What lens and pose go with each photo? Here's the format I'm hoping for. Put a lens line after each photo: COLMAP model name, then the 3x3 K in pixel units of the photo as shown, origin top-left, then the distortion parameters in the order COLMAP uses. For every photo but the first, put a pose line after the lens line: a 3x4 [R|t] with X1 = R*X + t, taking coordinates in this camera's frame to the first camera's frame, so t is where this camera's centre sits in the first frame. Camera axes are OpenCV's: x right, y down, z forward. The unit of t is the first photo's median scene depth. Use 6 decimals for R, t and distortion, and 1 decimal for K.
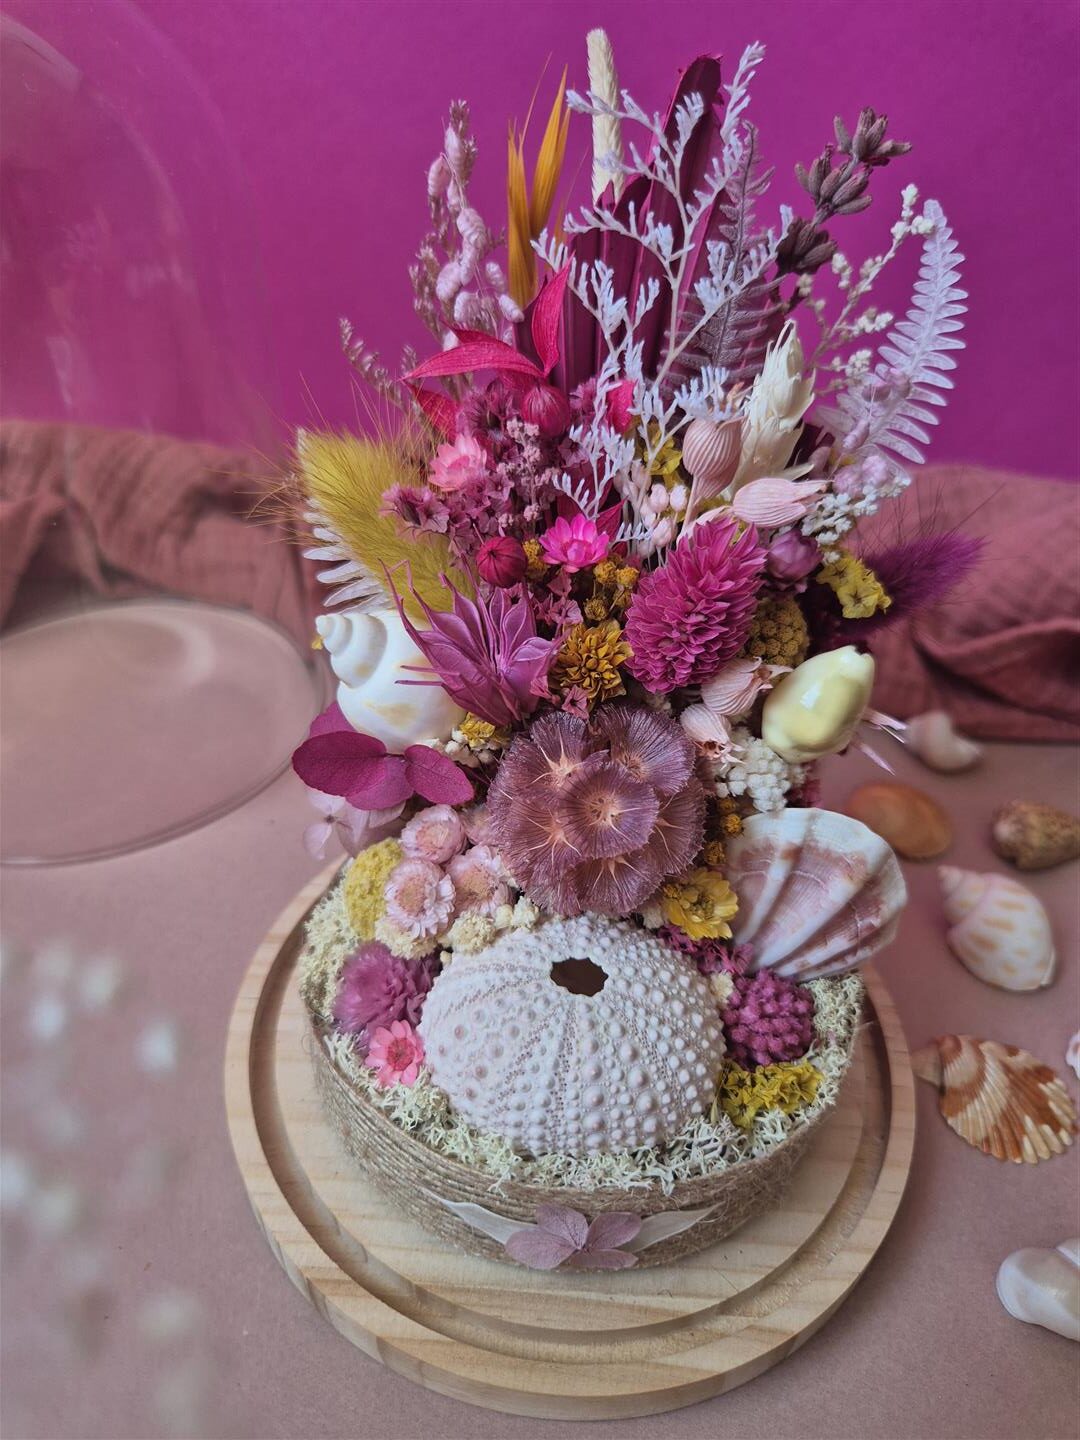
lens RADIAL K [[1018.8, 0, 540.0], [0, 1018.8, 720.0], [0, 0, 1]] dist [0.010940, -0.006232]
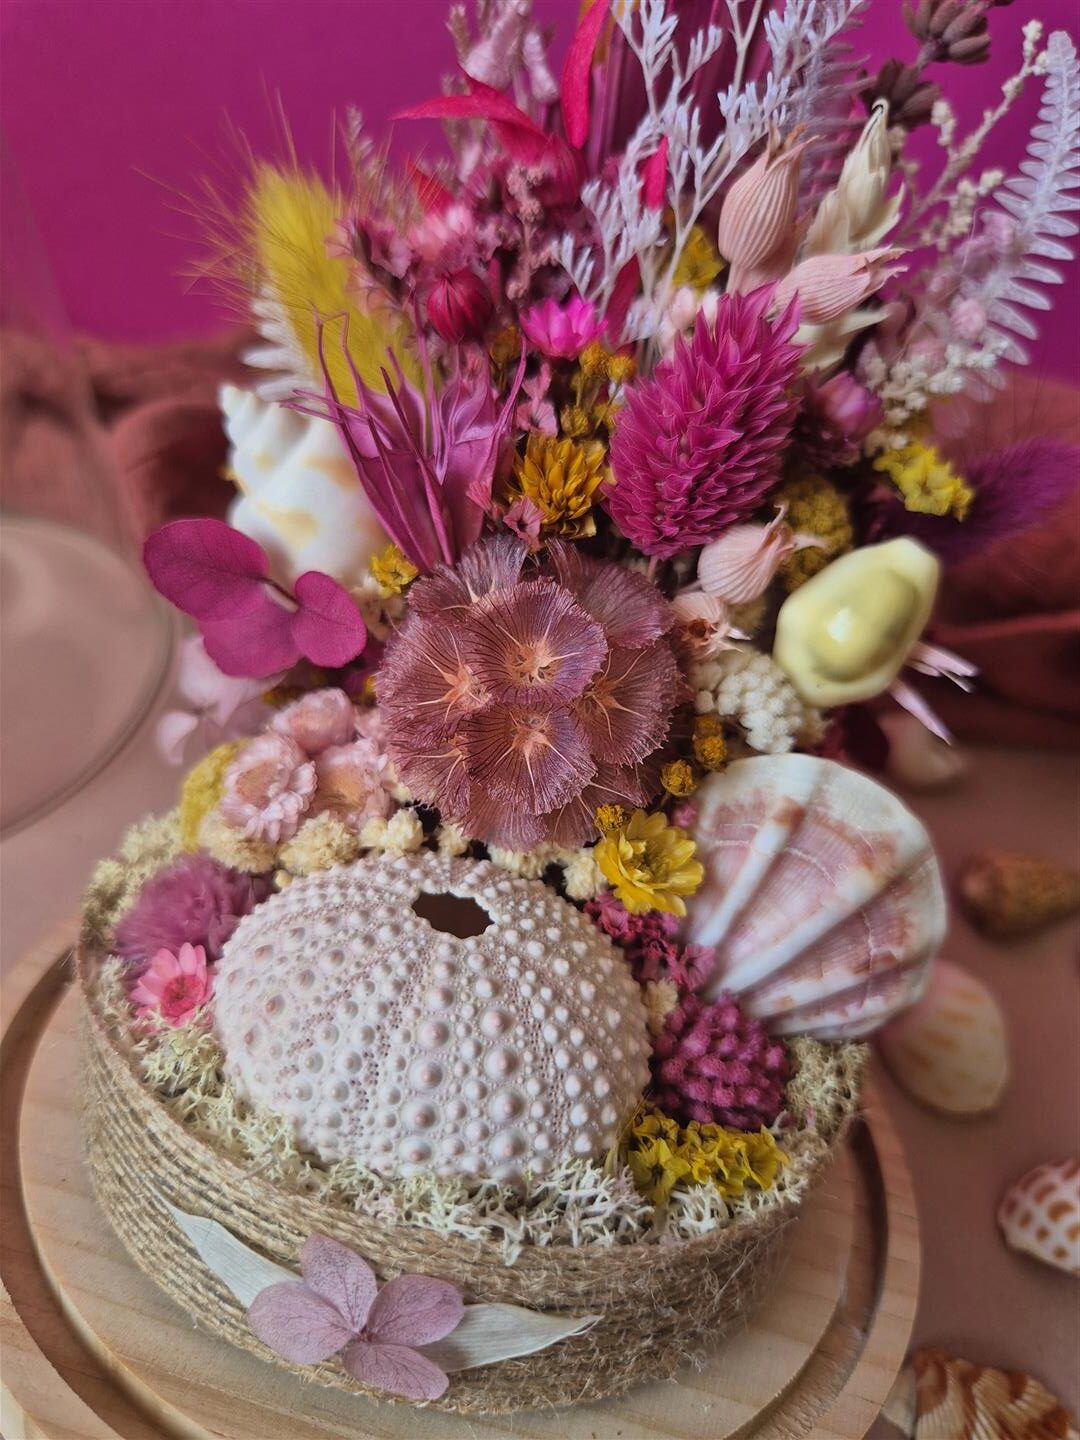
lens RADIAL K [[1034.2, 0, 526.3], [0, 1034.2, 719.0], [0, 0, 1]] dist [-0.007073, -0.048410]
pose [[0.979553, 0.188329, -0.070773, 0.109832], [-0.199567, 0.954123, -0.223209, 0.269325], [0.025489, 0.232769, 0.972198, 0.296210]]
